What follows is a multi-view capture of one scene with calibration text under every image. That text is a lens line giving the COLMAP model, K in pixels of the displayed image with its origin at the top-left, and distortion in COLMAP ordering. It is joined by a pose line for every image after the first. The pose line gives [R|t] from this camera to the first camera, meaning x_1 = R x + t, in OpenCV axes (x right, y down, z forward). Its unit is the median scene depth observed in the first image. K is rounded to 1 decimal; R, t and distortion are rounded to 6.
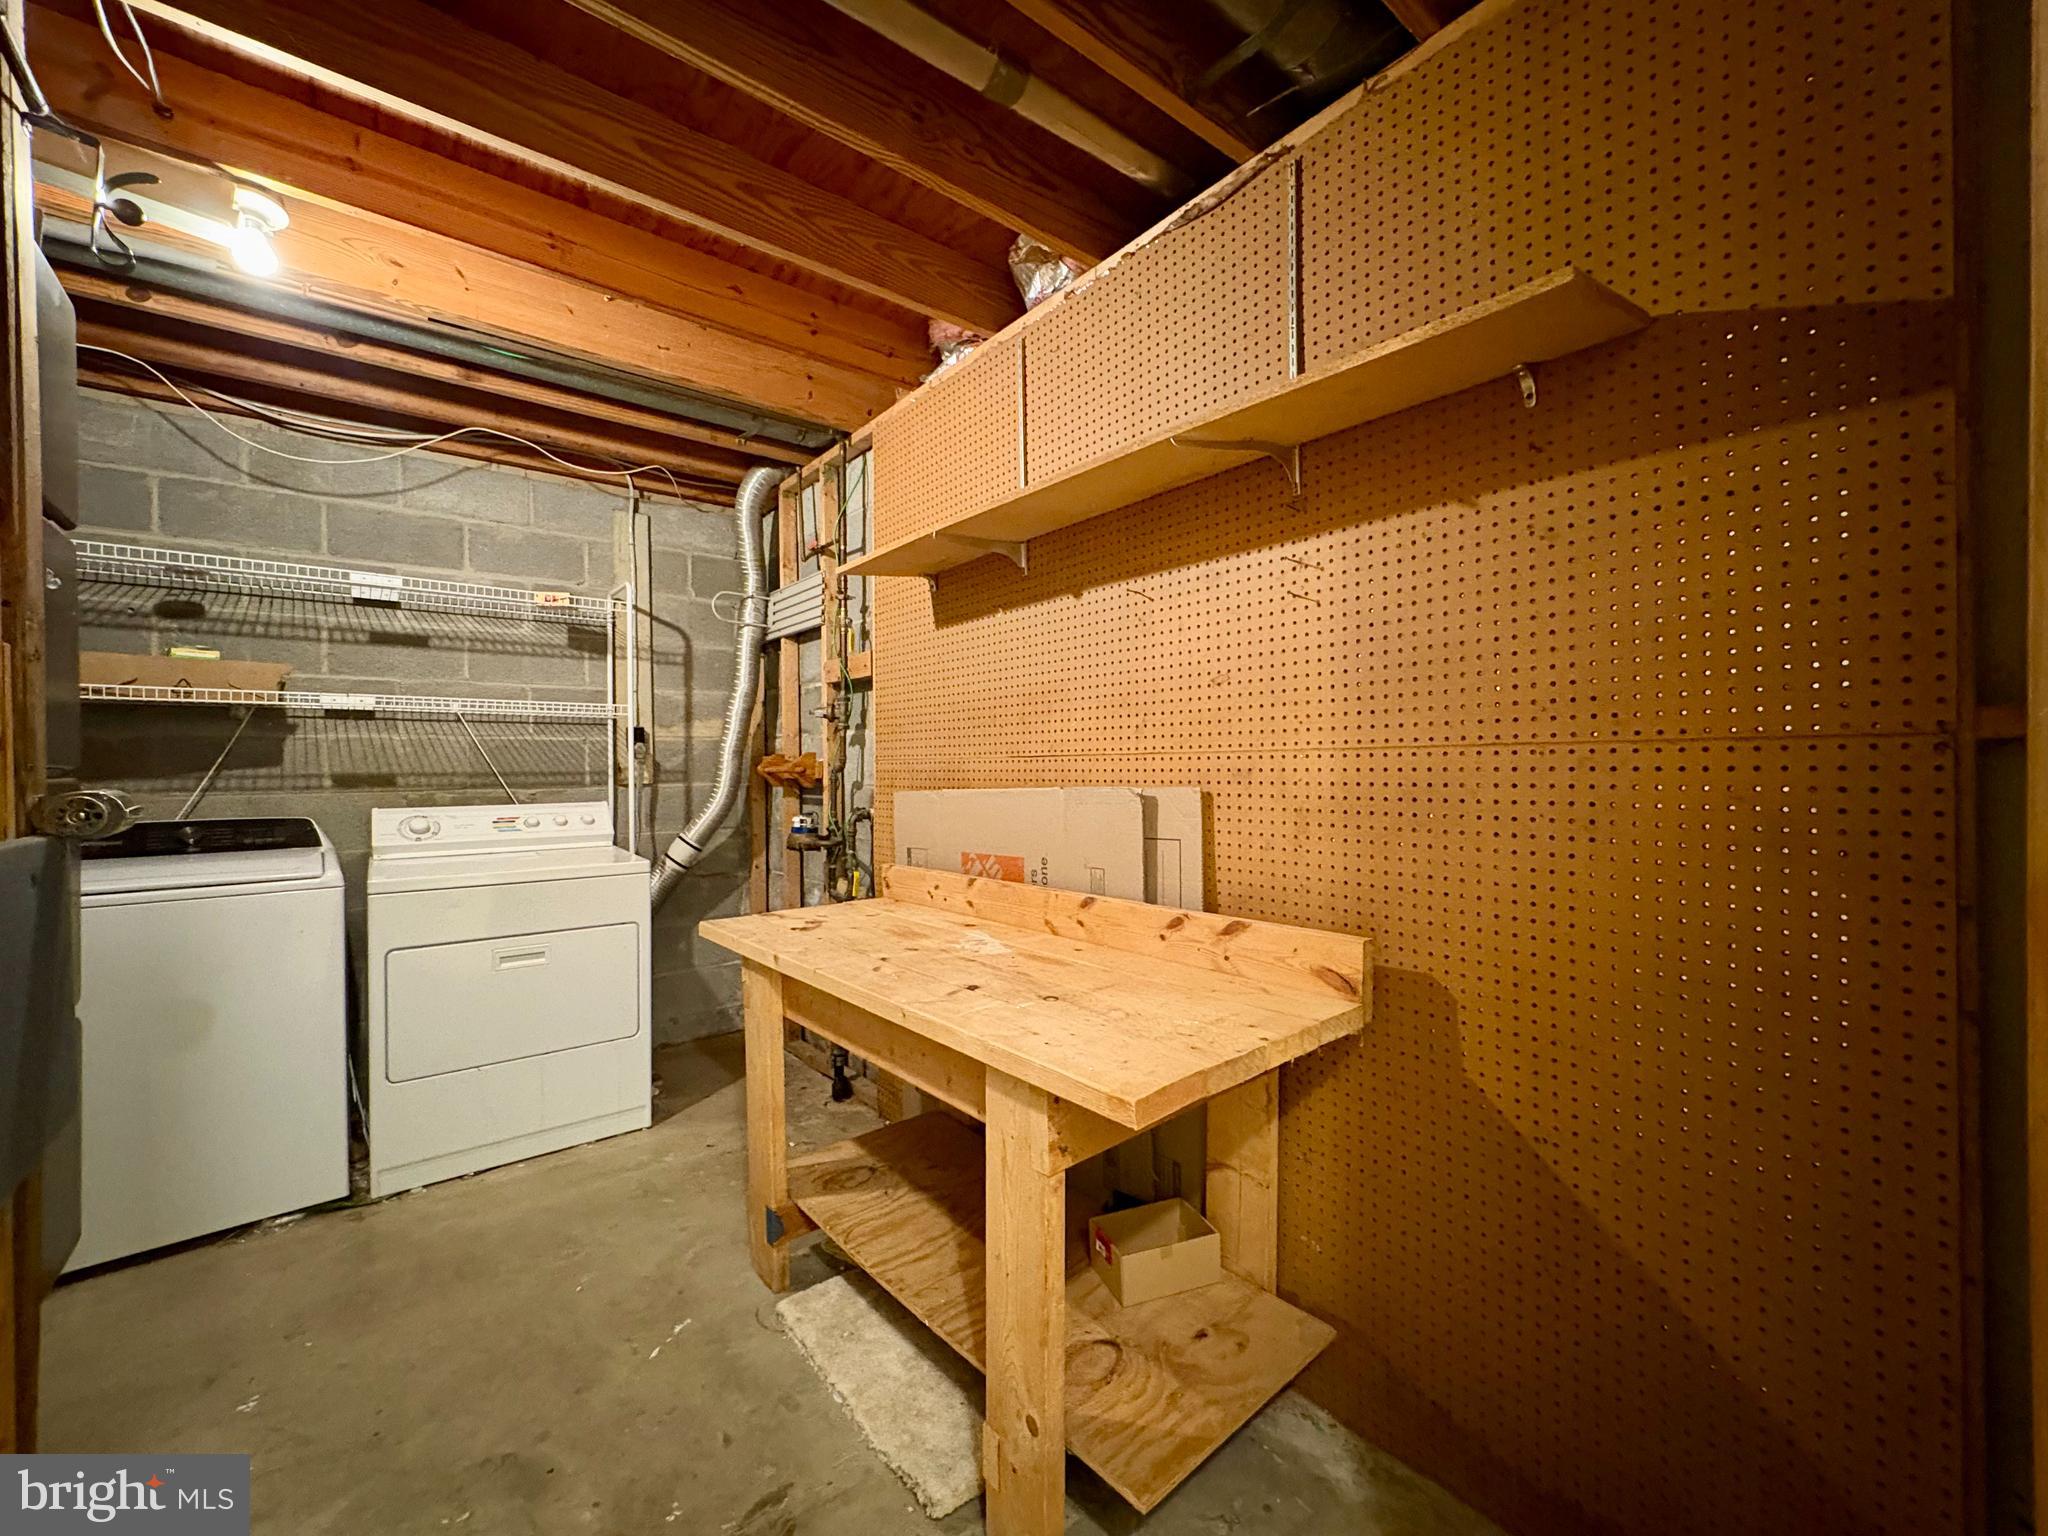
lens RADIAL K [[817.0, 0, 1022.4], [0, 817.0, 767.8], [0, 0, 1]] dist [-0.000891, 0.000670]
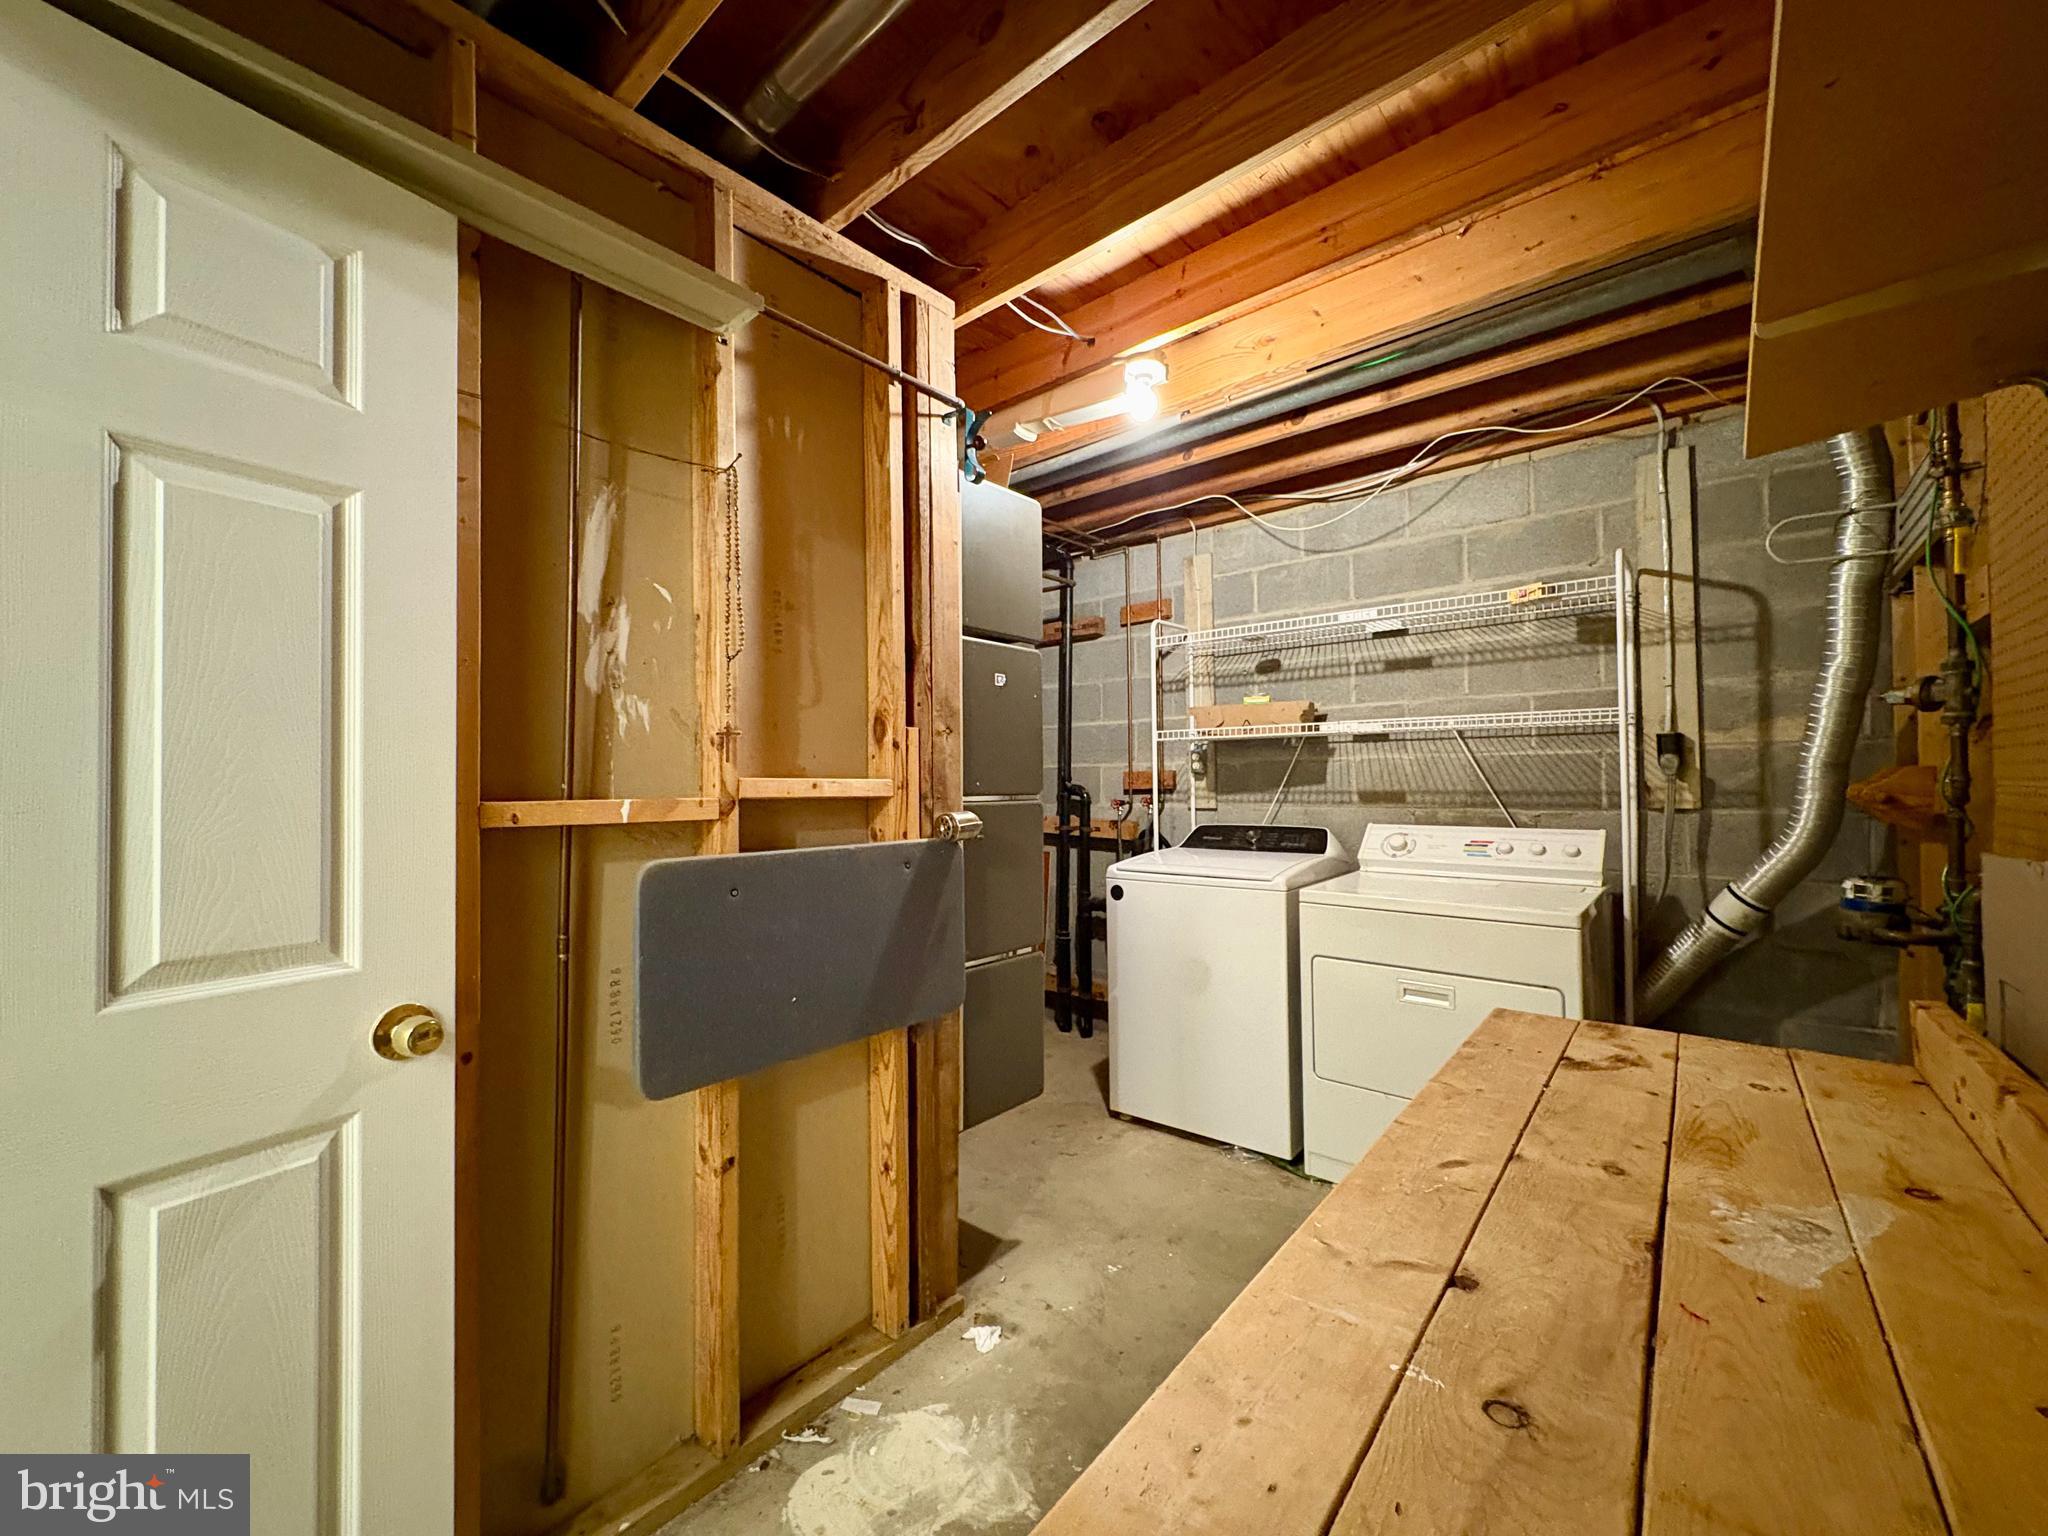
lens RADIAL K [[817.0, 0, 1022.3], [0, 817.0, 769.9], [0, 0, 1]] dist [-0.000891, 0.000670]
pose [[0.182591, -0.004930, -0.983177, 0.182977], [0.005692, 0.999976, -0.003957, -0.018880], [0.983172, -0.004874, 0.182615, 0.317695]]
